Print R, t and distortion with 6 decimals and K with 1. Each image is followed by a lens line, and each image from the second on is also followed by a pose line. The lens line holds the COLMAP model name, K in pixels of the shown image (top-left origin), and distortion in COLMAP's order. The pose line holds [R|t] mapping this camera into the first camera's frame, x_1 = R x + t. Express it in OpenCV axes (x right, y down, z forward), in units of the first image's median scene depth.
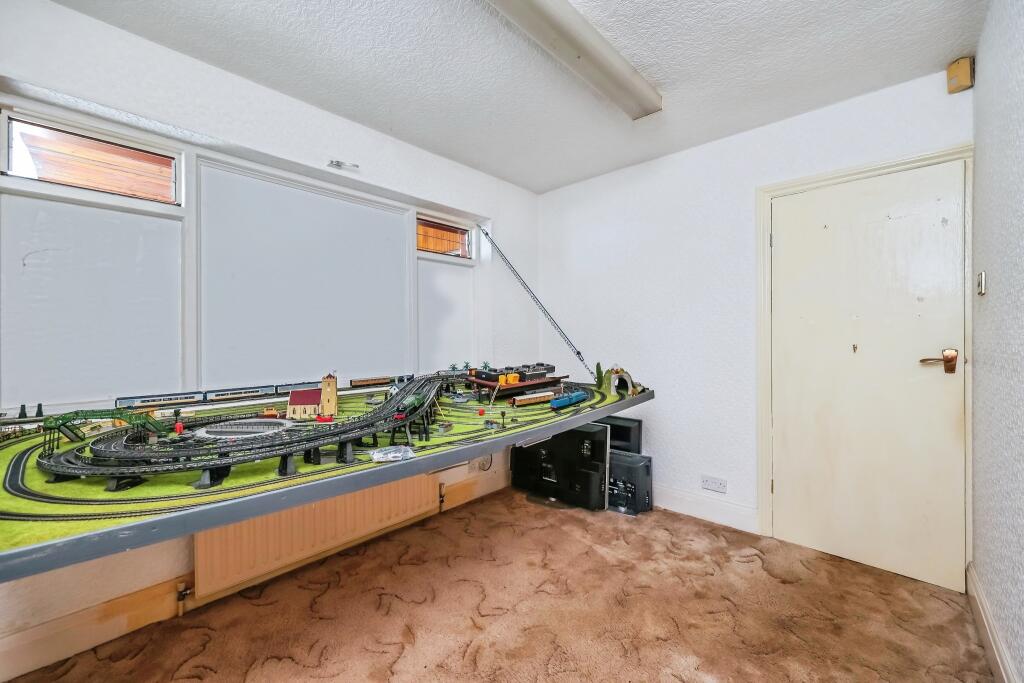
lens RADIAL K [[413.3, 0, 512.0], [0, 413.3, 341.5], [0, 0, 1]] dist [0.000448, 0.000075]
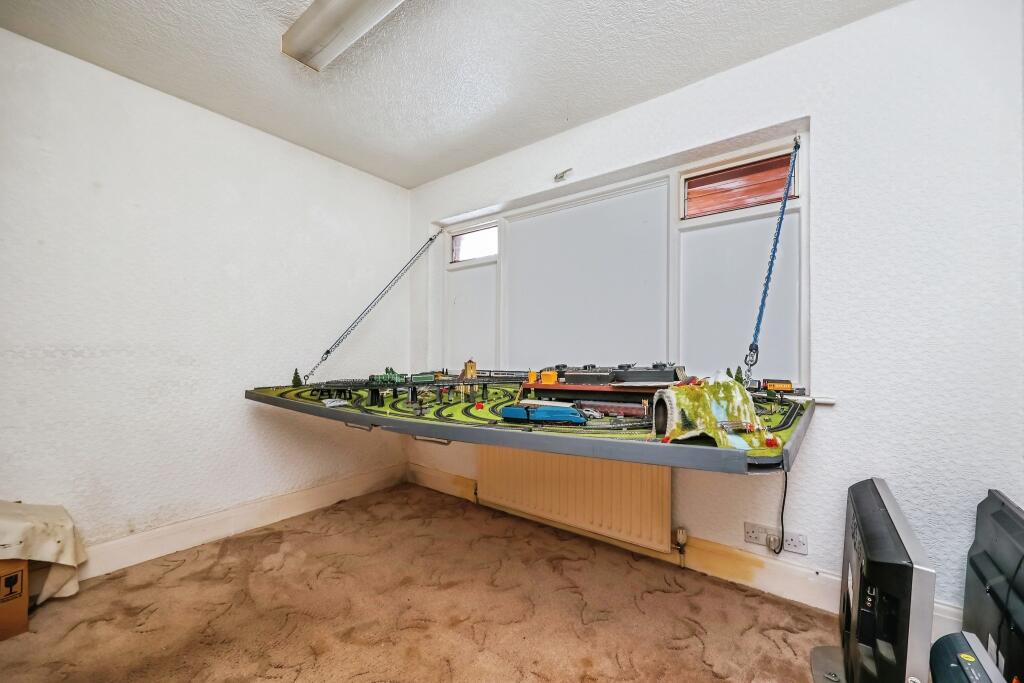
lens RADIAL K [[410.9, 0, 509.6], [0, 410.9, 352.3], [0, 0, 1]] dist [-0.000556, -0.000025]
pose [[0.079391, 0.015143, -0.996729, 0.679682], [-0.006393, 0.999872, 0.014682, 0.023073], [0.996823, 0.005206, 0.079477, 0.799415]]
